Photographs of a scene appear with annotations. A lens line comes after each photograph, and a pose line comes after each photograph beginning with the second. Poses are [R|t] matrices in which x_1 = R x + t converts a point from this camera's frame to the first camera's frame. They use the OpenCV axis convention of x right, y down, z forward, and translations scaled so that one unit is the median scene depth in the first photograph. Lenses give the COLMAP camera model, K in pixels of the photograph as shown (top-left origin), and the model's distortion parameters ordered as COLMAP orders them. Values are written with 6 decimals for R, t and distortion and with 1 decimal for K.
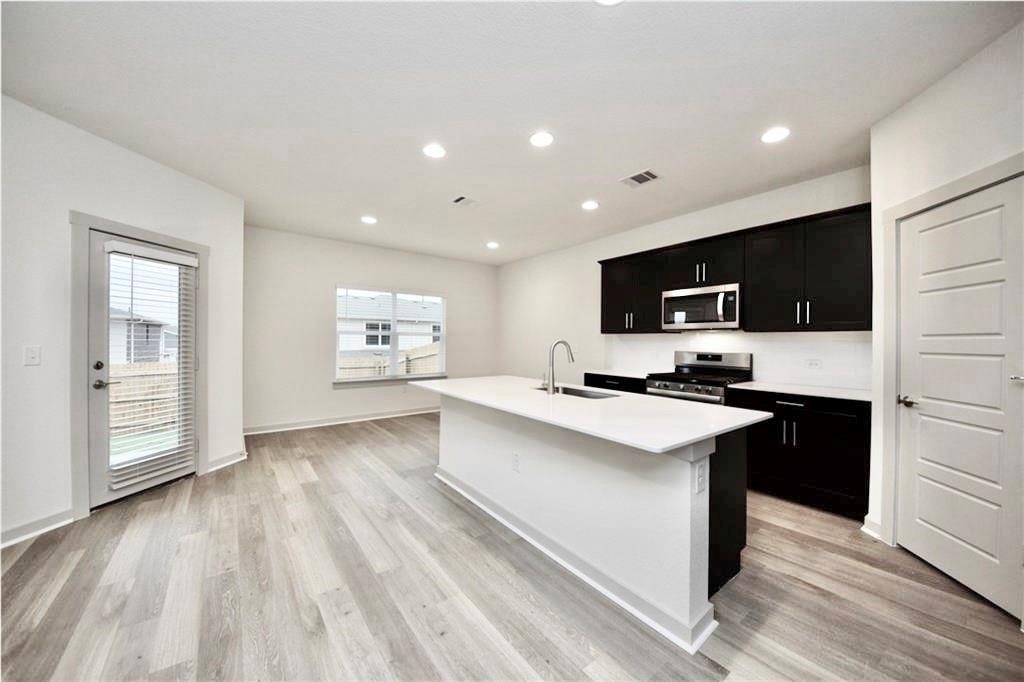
lens RADIAL K [[370.9, 0, 522.8], [0, 370.9, 337.5], [0, 0, 1]] dist [0.017892, -0.012873]
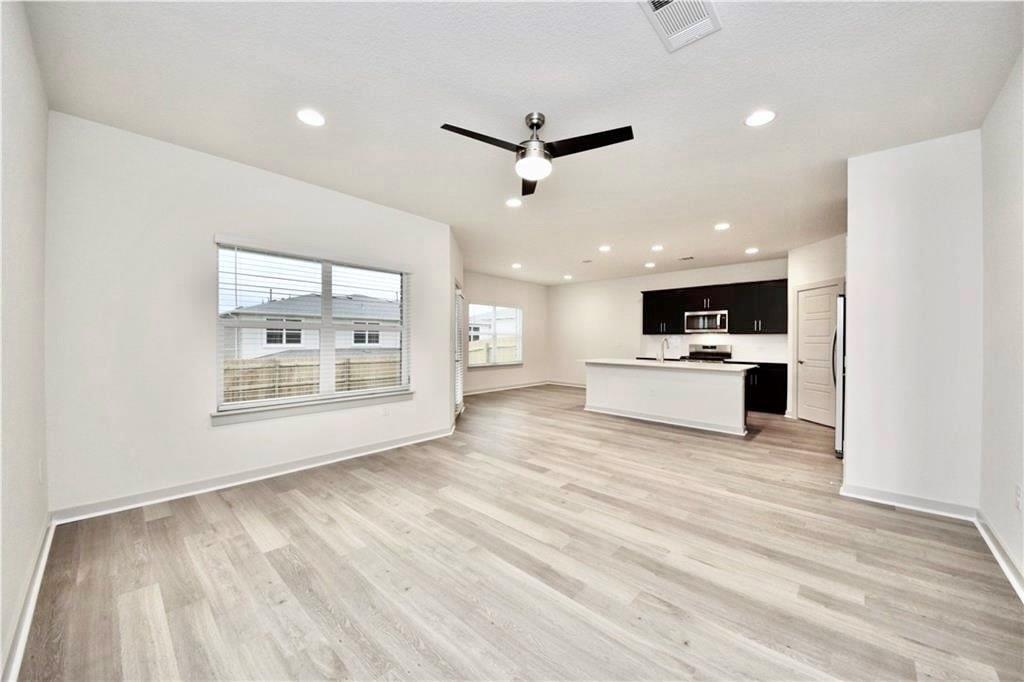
lens RADIAL K [[370.9, 0, 522.8], [0, 370.9, 337.5], [0, 0, 1]] dist [0.017892, -0.012873]
pose [[0.985312, -0.001098, 0.170761, -0.847477], [0.000333, 0.999990, 0.004504, -0.006256], [-0.170765, -0.004381, 0.985302, -0.789580]]
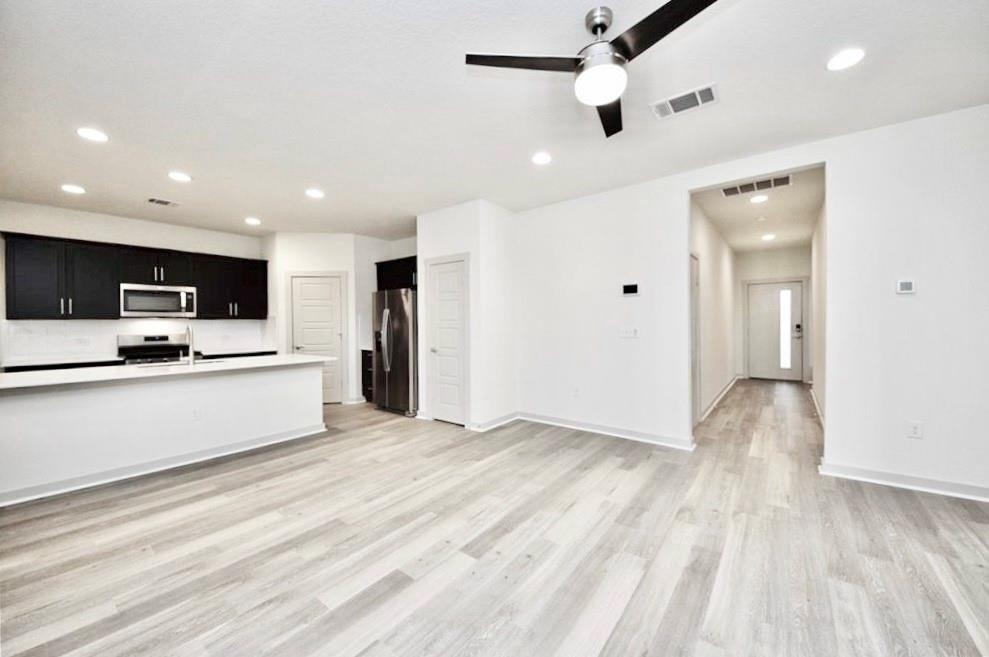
lens RADIAL K [[358.2, 0, 504.9], [0, 358.2, 325.2], [0, 0, 1]] dist [0.017892, -0.012873]
pose [[-0.257890, -0.007968, 0.966141, -1.141719], [0.000857, 0.999964, 0.008476, -0.003800], [-0.966174, 0.003014, -0.257874, 0.161129]]
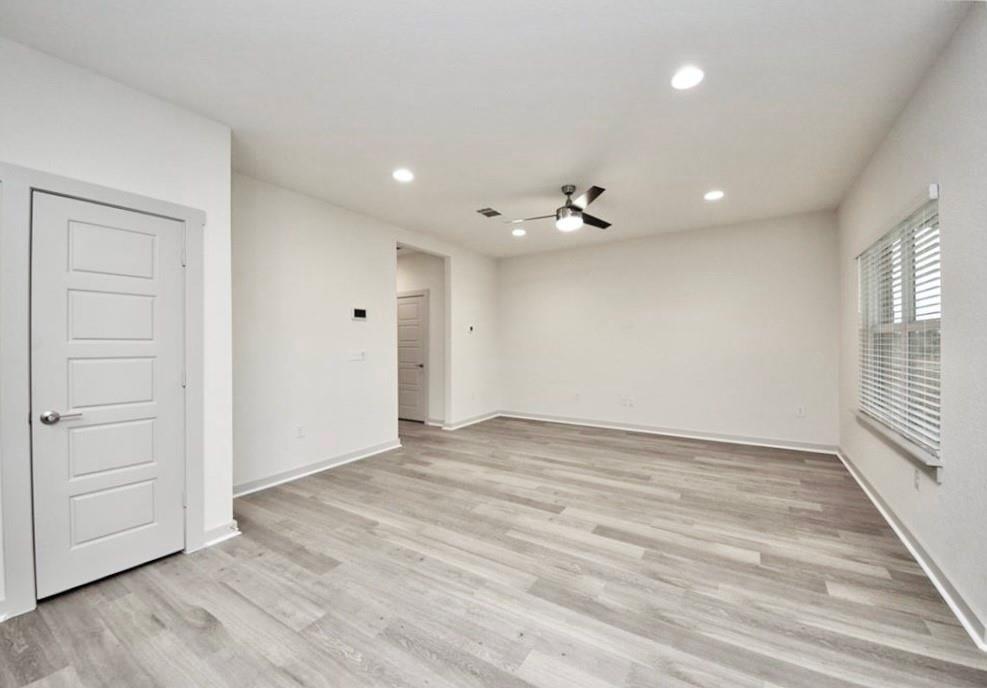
lens RADIAL K [[375.6, 0, 518.0], [0, 375.6, 345.6], [0, 0, 1]] dist [-0.002953, -0.000258]
pose [[-0.935142, 0.003146, -0.354260, -0.222941], [0.003925, 0.999991, -0.001480, 0.001008], [0.354252, -0.002775, -0.935146, 0.793907]]
